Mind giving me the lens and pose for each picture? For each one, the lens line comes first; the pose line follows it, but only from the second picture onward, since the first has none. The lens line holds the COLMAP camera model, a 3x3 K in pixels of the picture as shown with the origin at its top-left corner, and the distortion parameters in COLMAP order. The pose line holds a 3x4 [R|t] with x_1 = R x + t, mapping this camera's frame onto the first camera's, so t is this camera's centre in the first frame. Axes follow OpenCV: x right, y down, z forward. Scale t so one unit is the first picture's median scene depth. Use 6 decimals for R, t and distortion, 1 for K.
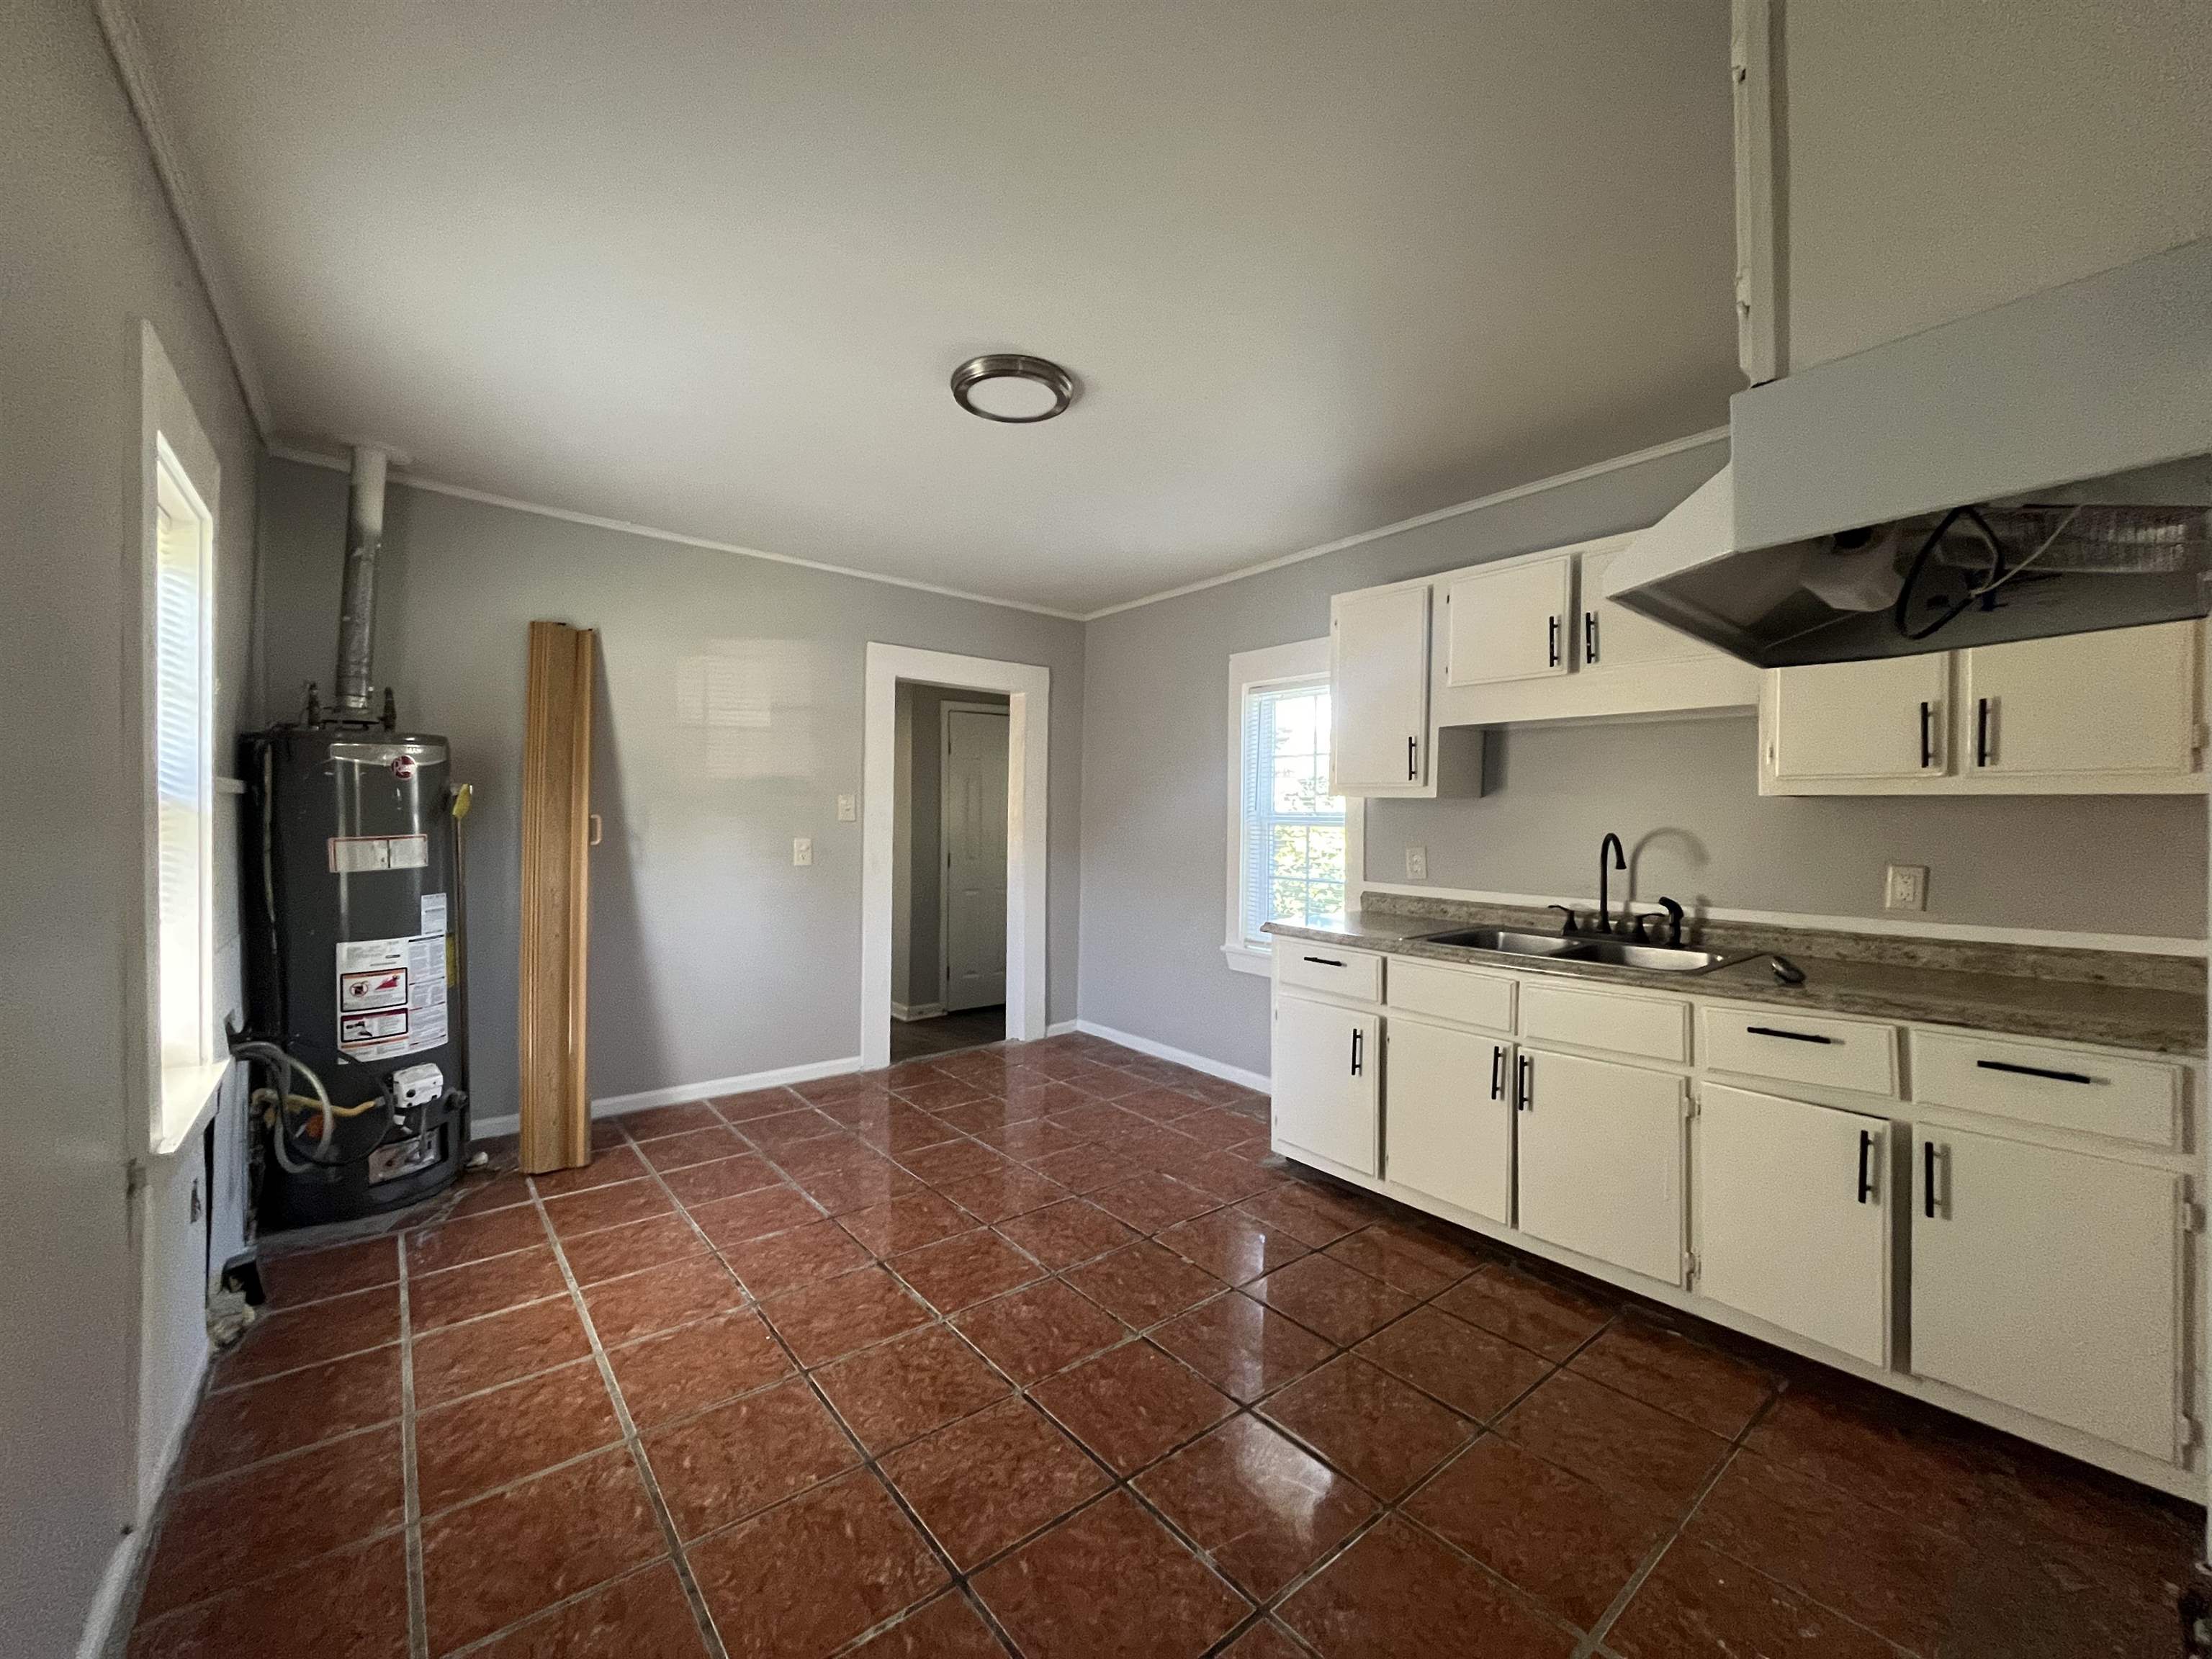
lens RADIAL K [[881.8, 0, 1111.1], [0, 881.8, 818.2], [0, 0, 1]] dist [-0.022832, 0.000226]
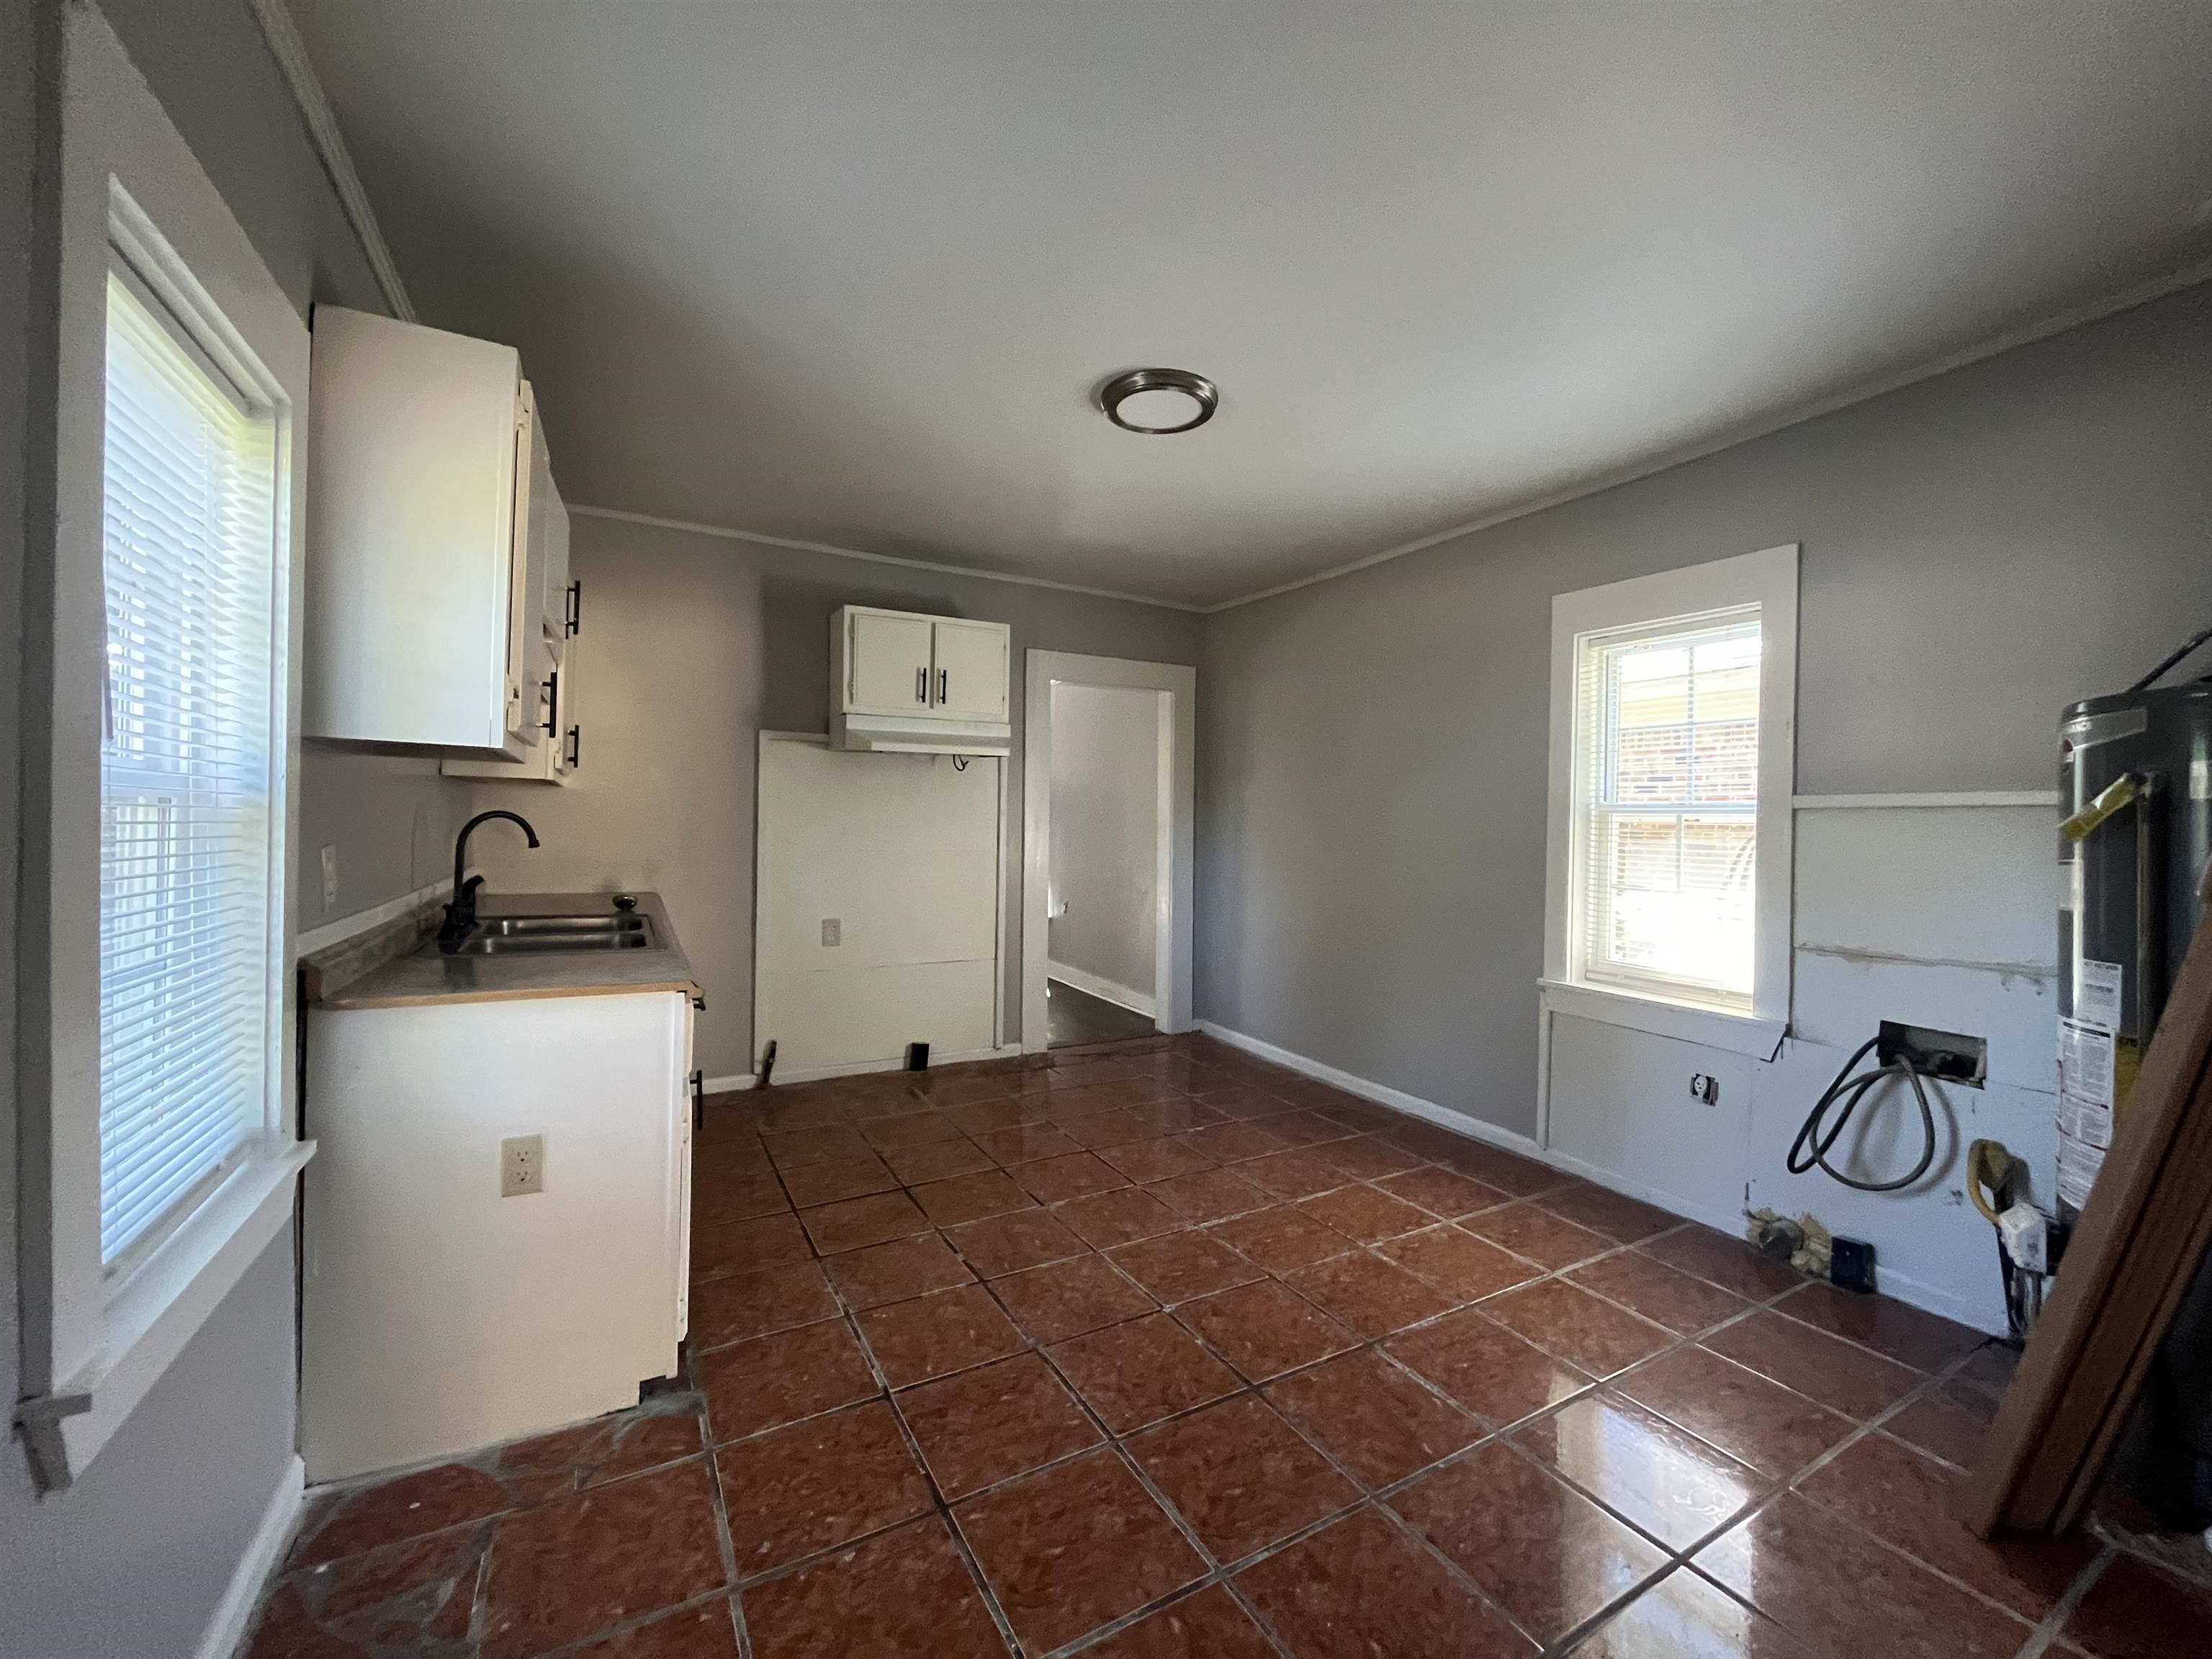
lens RADIAL K [[881.8, 0, 1108.1], [0, 881.8, 824.8], [0, 0, 1]] dist [-0.022832, 0.000226]
pose [[-0.984189, -0.024974, 0.175354, -0.245274], [-0.024604, 0.999688, 0.004283, 0.010909], [-0.175407, -0.000099, -0.984496, 2.006403]]
